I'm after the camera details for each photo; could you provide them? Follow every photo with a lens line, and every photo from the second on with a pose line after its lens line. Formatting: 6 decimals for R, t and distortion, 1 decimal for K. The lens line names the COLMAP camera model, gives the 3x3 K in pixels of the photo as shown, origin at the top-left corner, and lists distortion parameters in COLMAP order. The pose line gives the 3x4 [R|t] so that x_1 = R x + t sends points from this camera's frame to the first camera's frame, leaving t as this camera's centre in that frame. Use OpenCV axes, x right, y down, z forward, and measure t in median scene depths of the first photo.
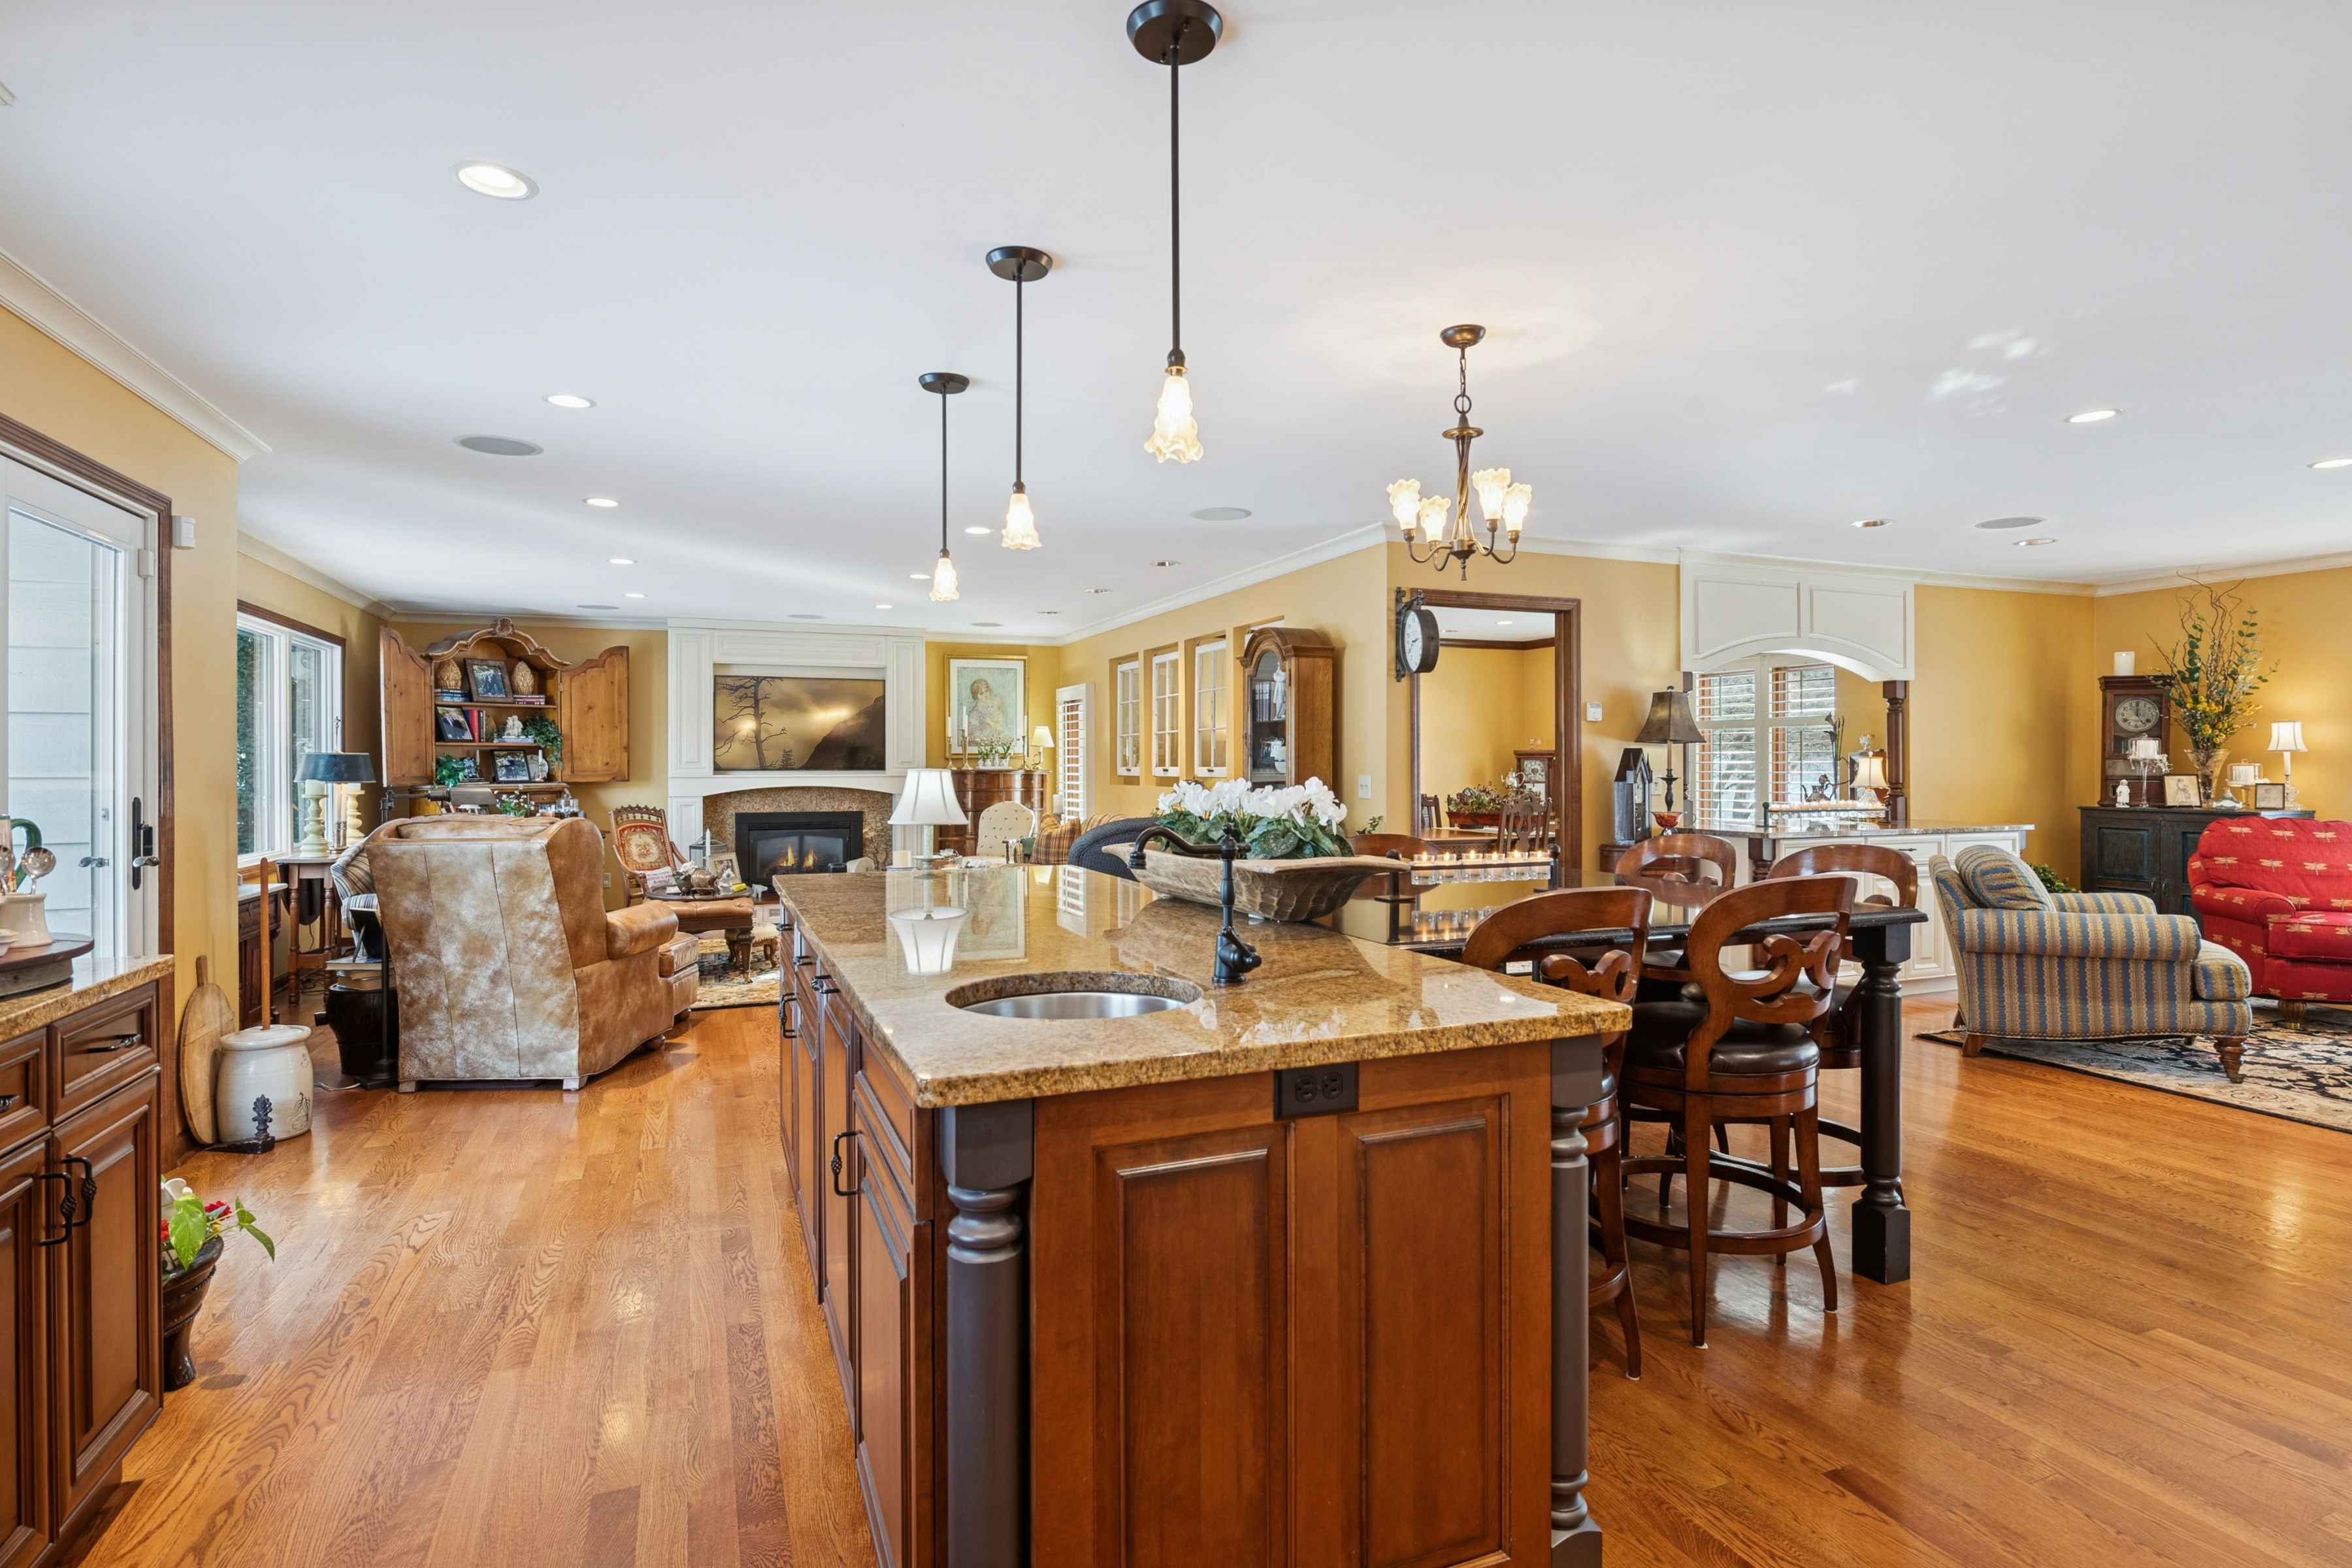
lens RADIAL K [[1179.4, 0, 1167.7], [0, 1179.4, 772.4], [0, 0, 1]] dist [0.002516, -0.003600]
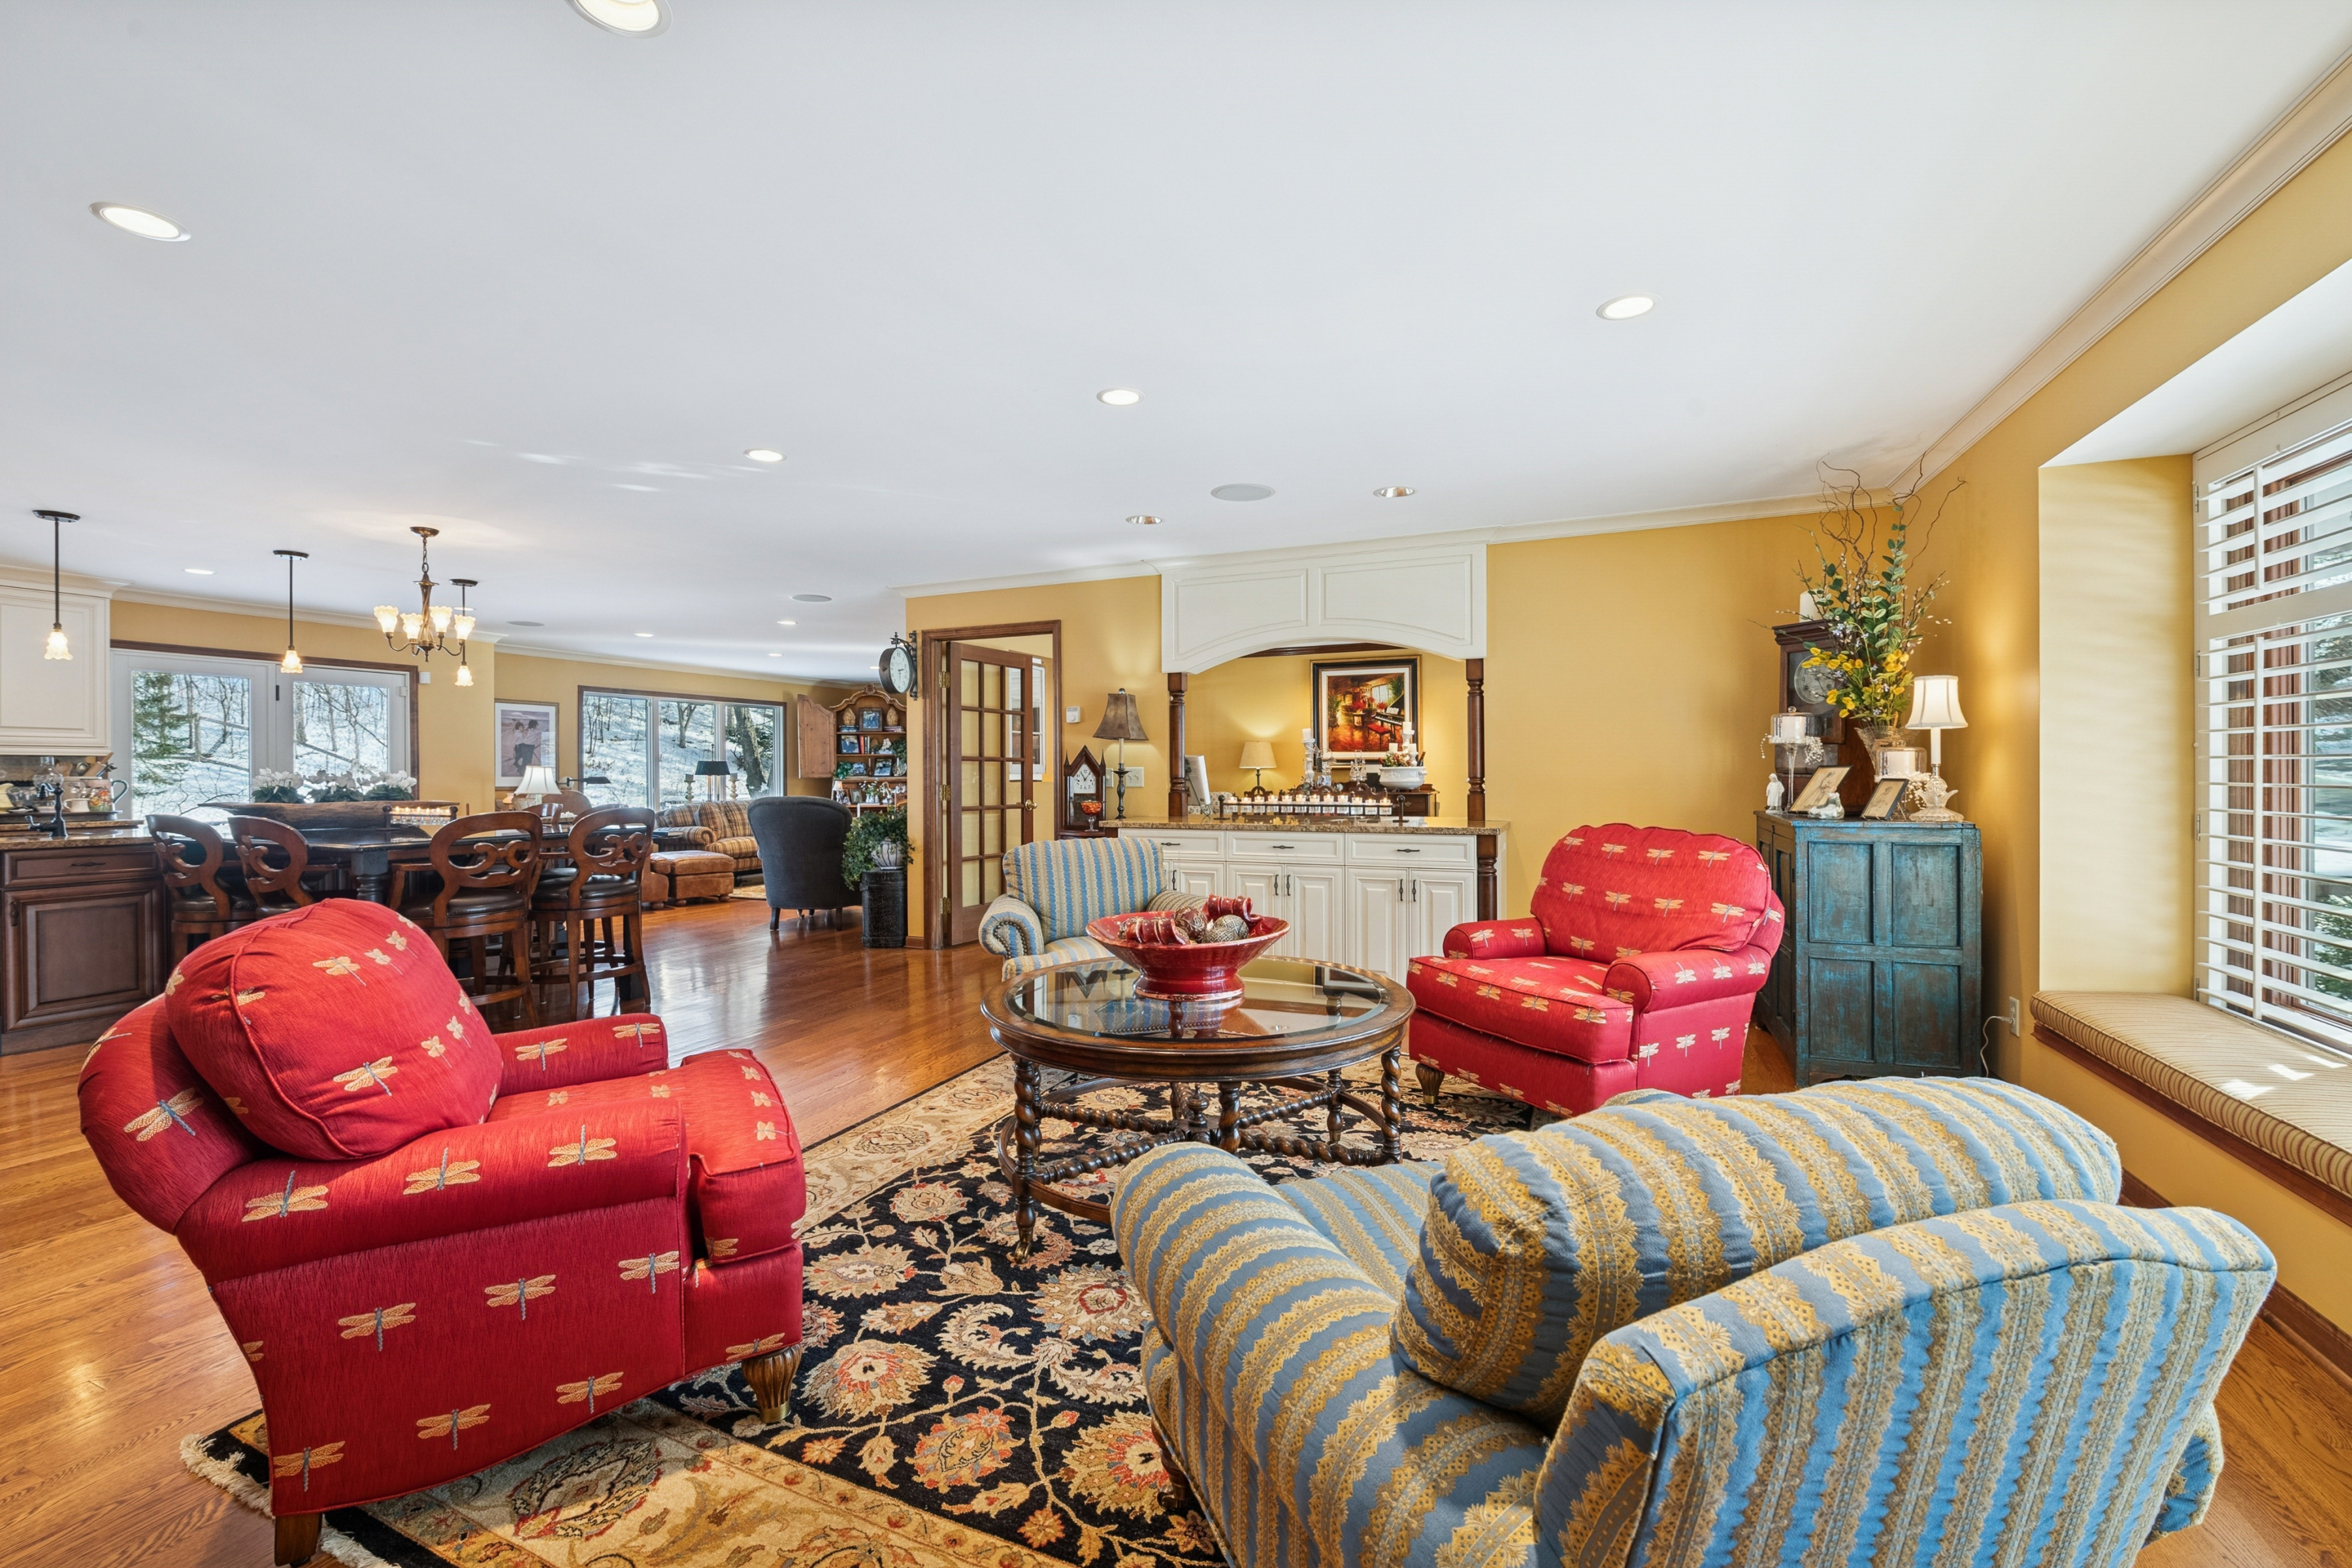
lens RADIAL K [[987.6, 0, 1168.6], [0, 987.6, 775.2], [0, 0, 1]] dist [-0.005428, -0.002599]
pose [[0.699357, 0.000407, -0.714773, 0.893996], [0.000198, 1.000000, 0.000762, 0.006090], [0.714773, -0.000675, 0.699356, 0.307702]]
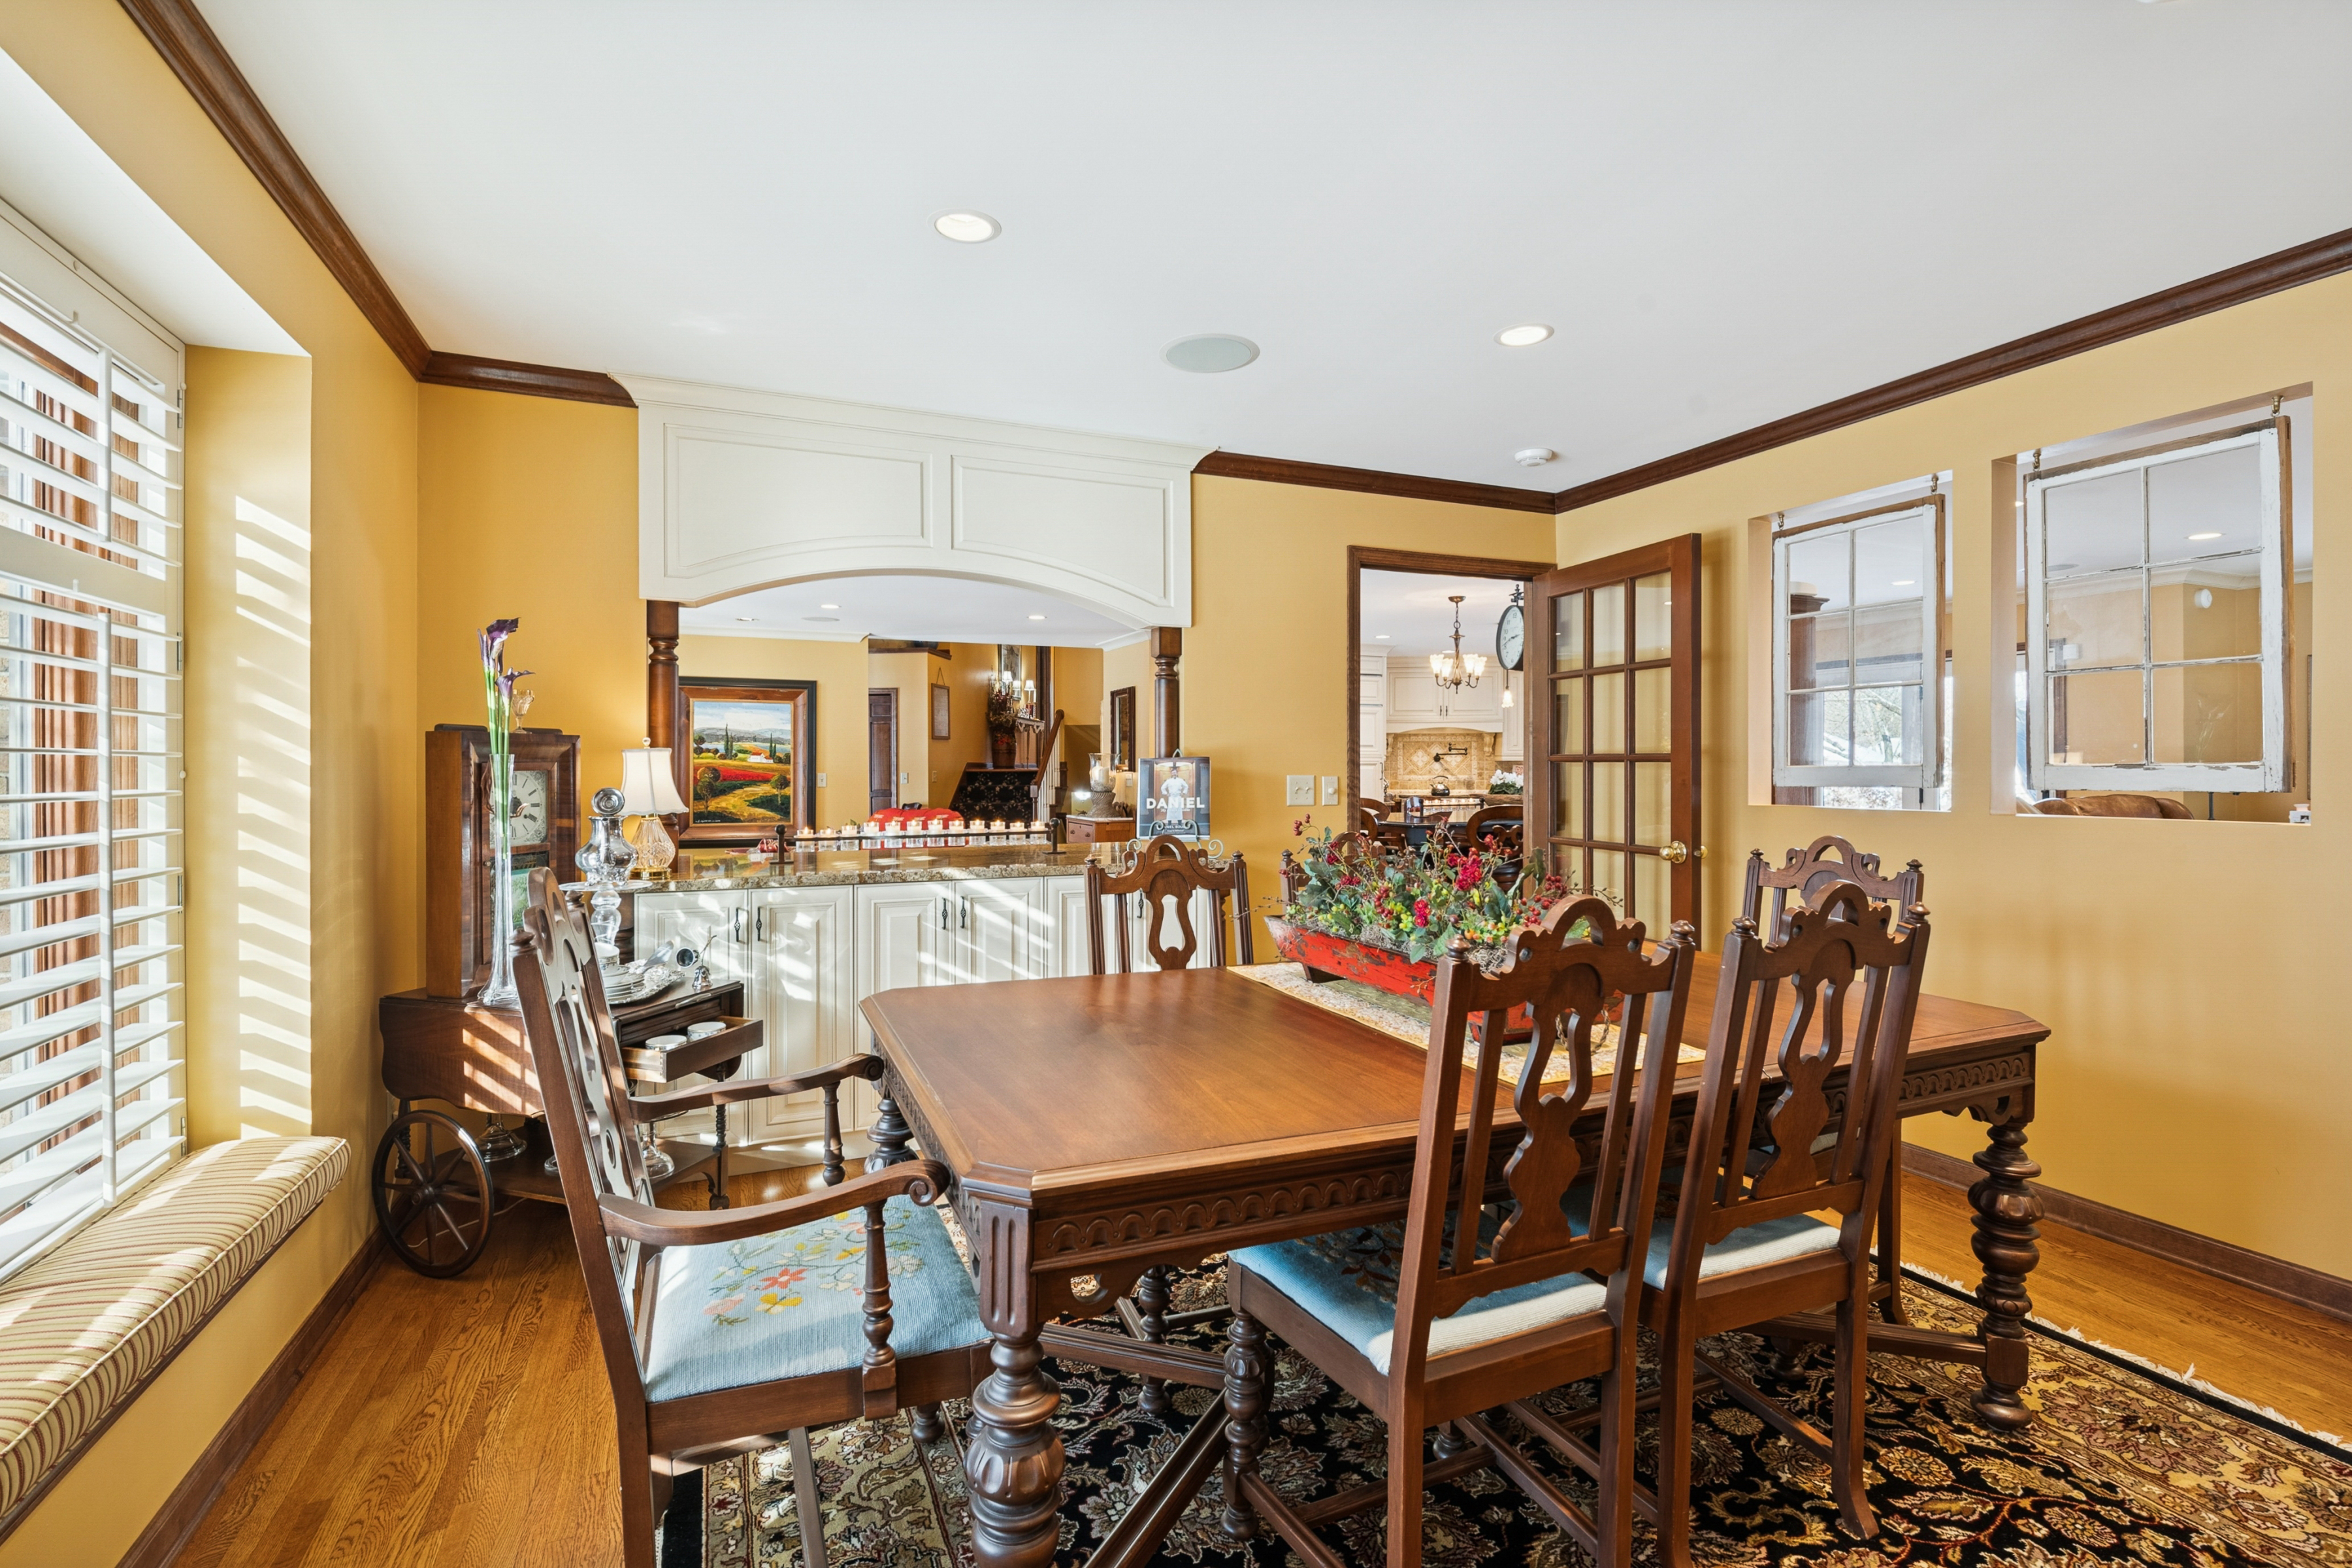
lens RADIAL K [[1041.4, 0, 1181.5], [0, 1041.4, 778.7], [0, 0, 1]] dist [-0.005377, -0.001398]
pose [[-0.999868, 0.004508, -0.015606, 0.362130], [0.004270, 0.999875, 0.015222, -0.006991], [0.015672, 0.015154, -0.999762, 1.330899]]
